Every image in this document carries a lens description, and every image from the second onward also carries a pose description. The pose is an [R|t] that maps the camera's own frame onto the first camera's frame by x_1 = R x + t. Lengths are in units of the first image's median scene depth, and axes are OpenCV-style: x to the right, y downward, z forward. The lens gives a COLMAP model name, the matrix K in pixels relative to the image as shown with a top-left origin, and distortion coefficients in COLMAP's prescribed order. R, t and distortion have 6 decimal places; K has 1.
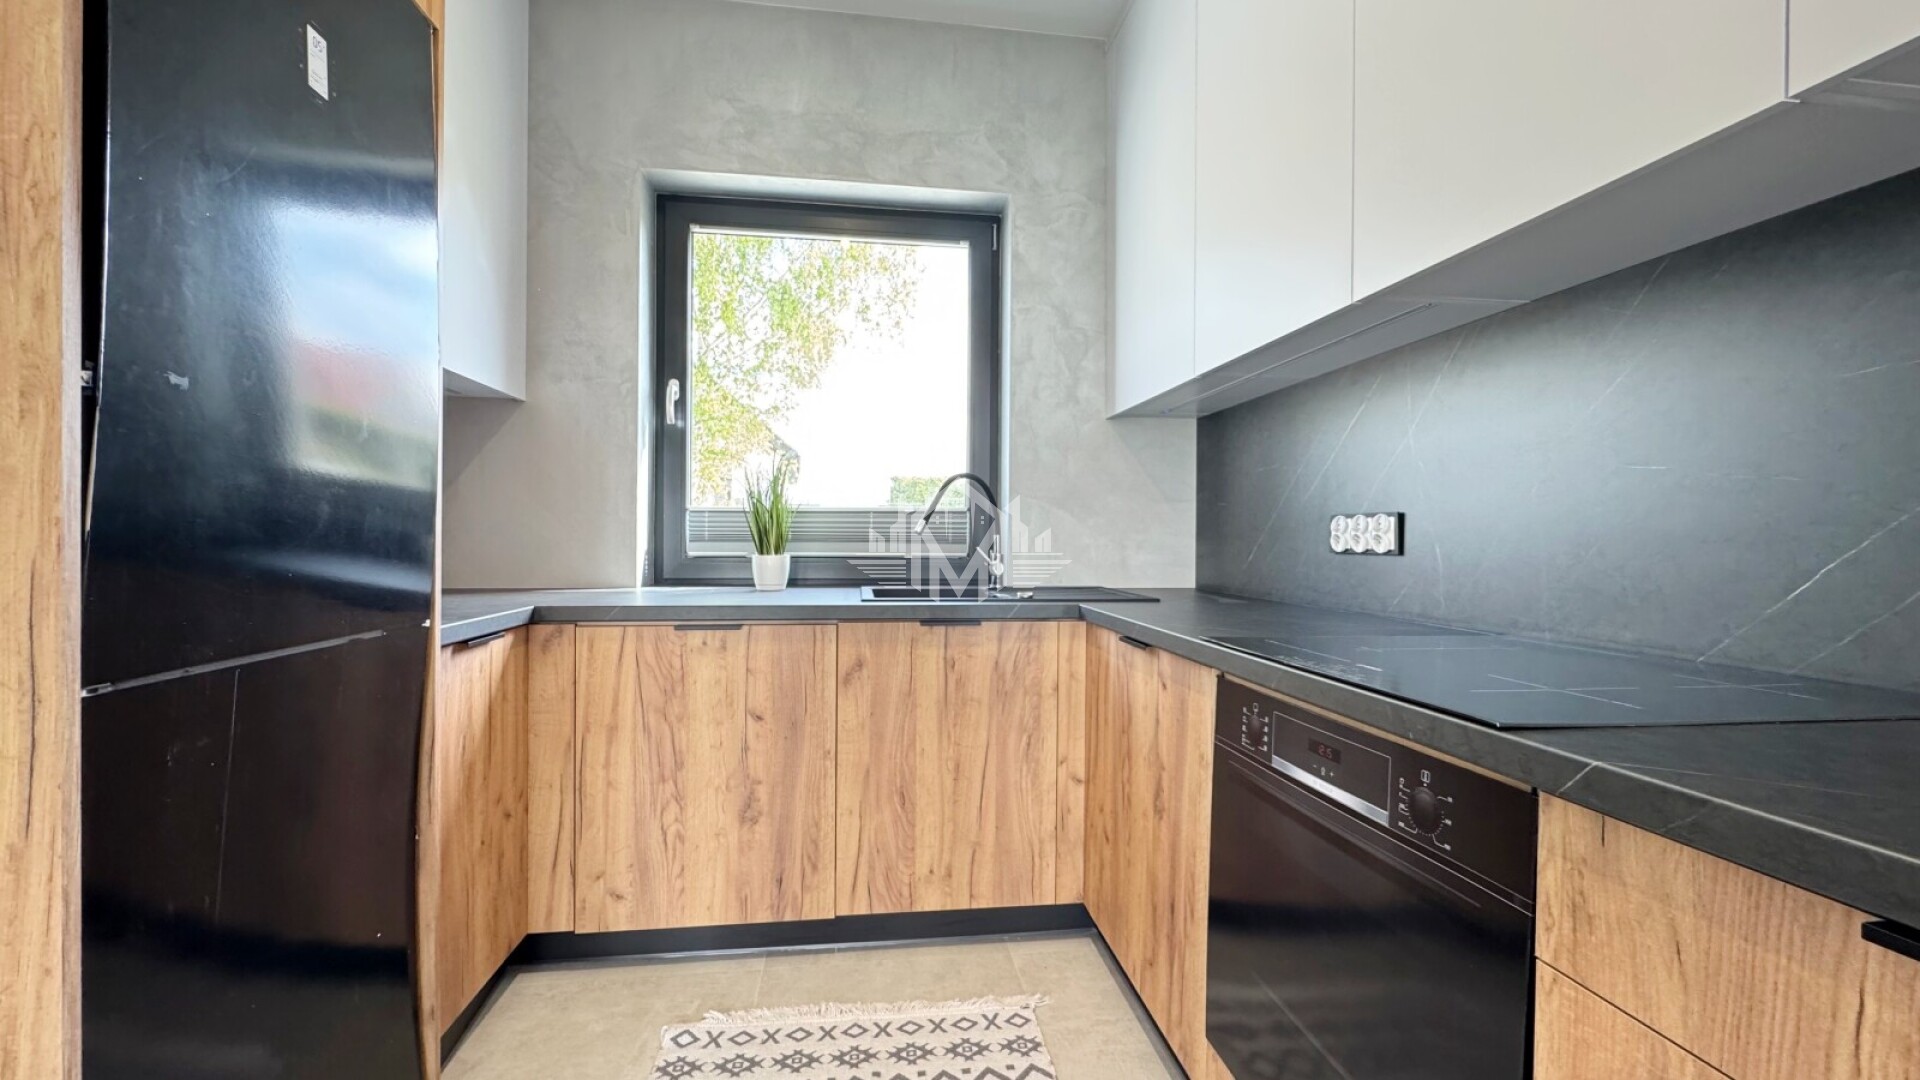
lens RADIAL K [[756.9, 0, 960.0], [0, 756.9, 540.0], [0, 0, 1]] dist [-0.010850, 0.000020]
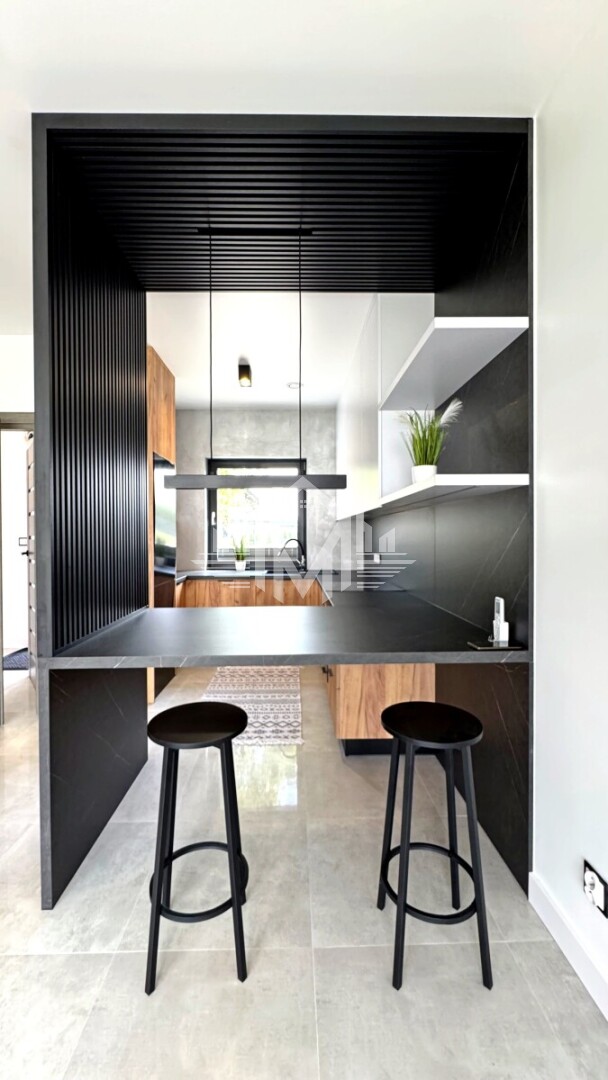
lens RADIAL K [[434.4, 0, 304.0], [0, 434.4, 540.0], [0, 0, 1]] dist [-0.008833, 0.000062]
pose [[0.993005, -0.011707, -0.117492, 0.381730], [0.012179, 0.999920, 0.003298, -0.111793], [0.117444, -0.004706, 0.993068, -1.325083]]
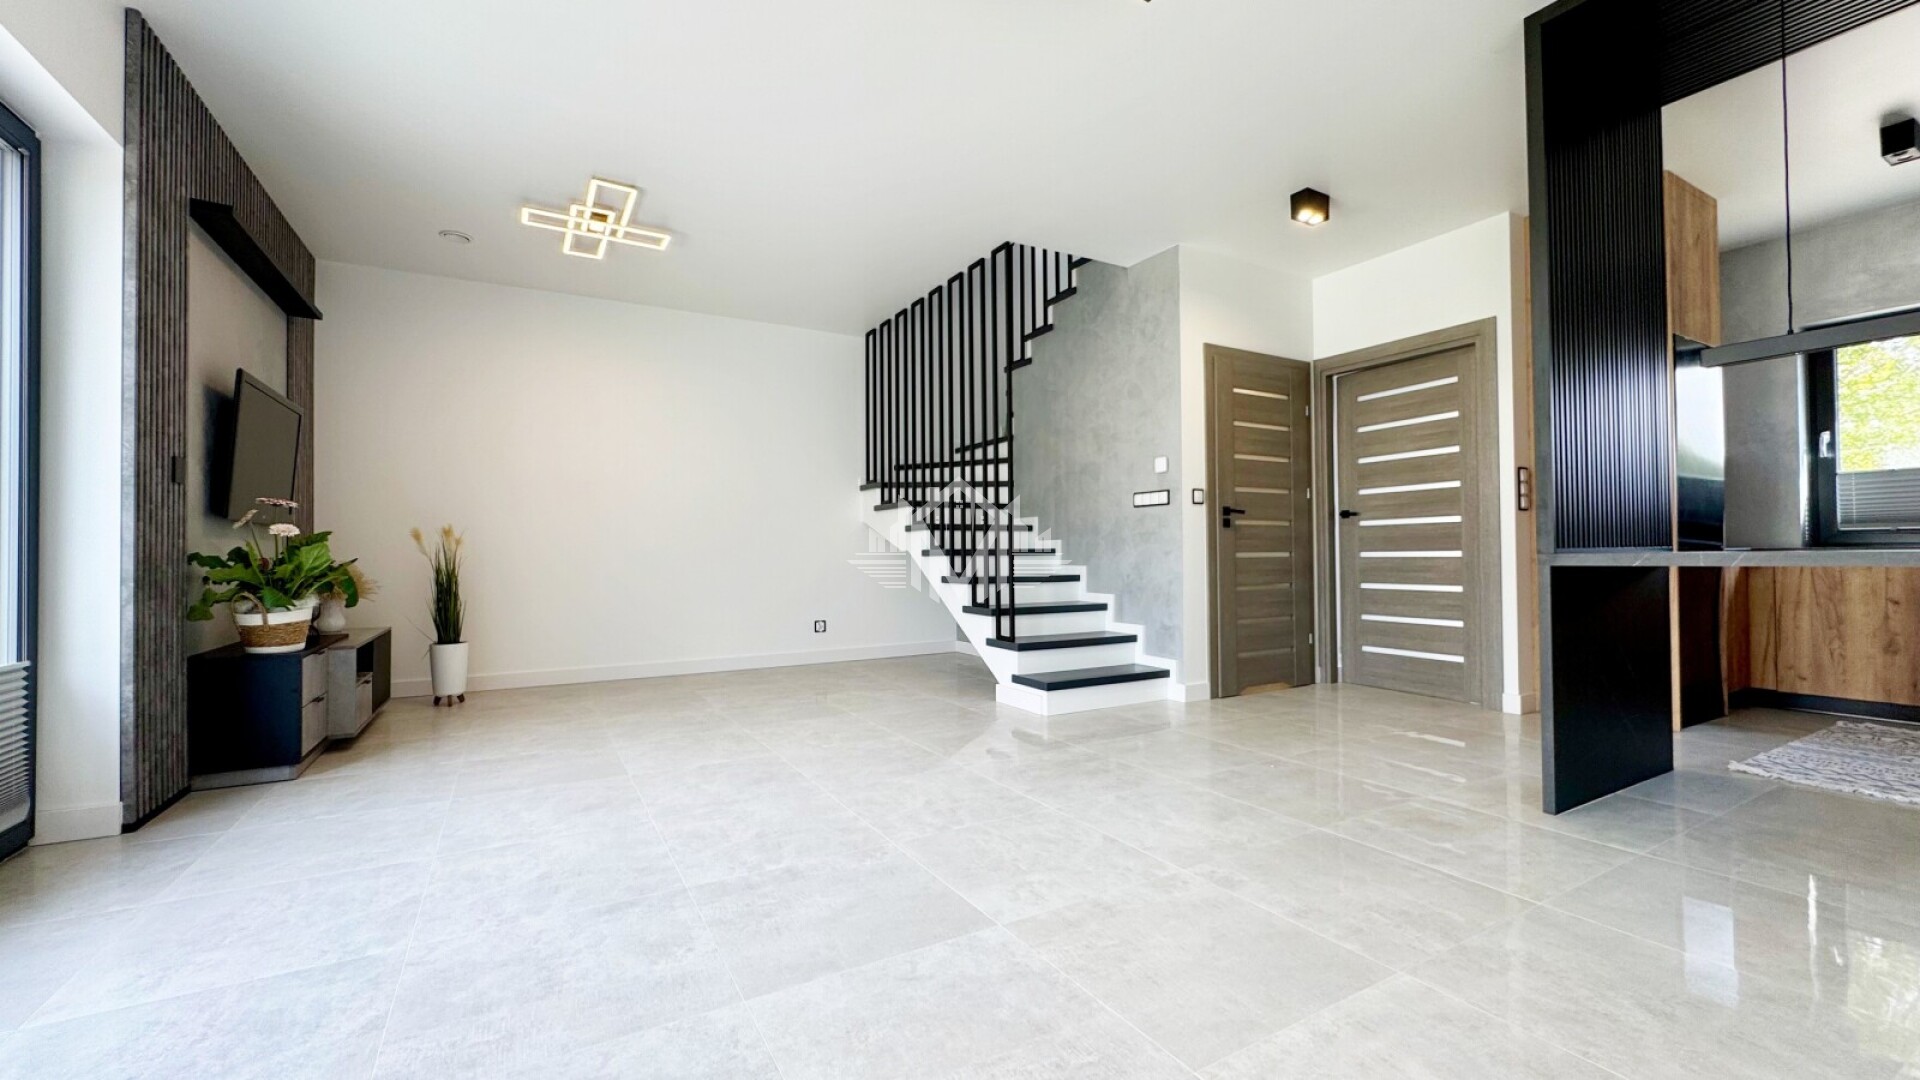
lens RADIAL K [[764.6, 0, 960.0], [0, 764.6, 540.0], [0, 0, 1]] dist [-0.001132, -0.000041]
pose [[0.371524, -0.027005, -0.928030, 0.704921], [0.005354, 0.999623, -0.026945, 0.106584], [0.928408, 0.005042, 0.371529, -2.092400]]
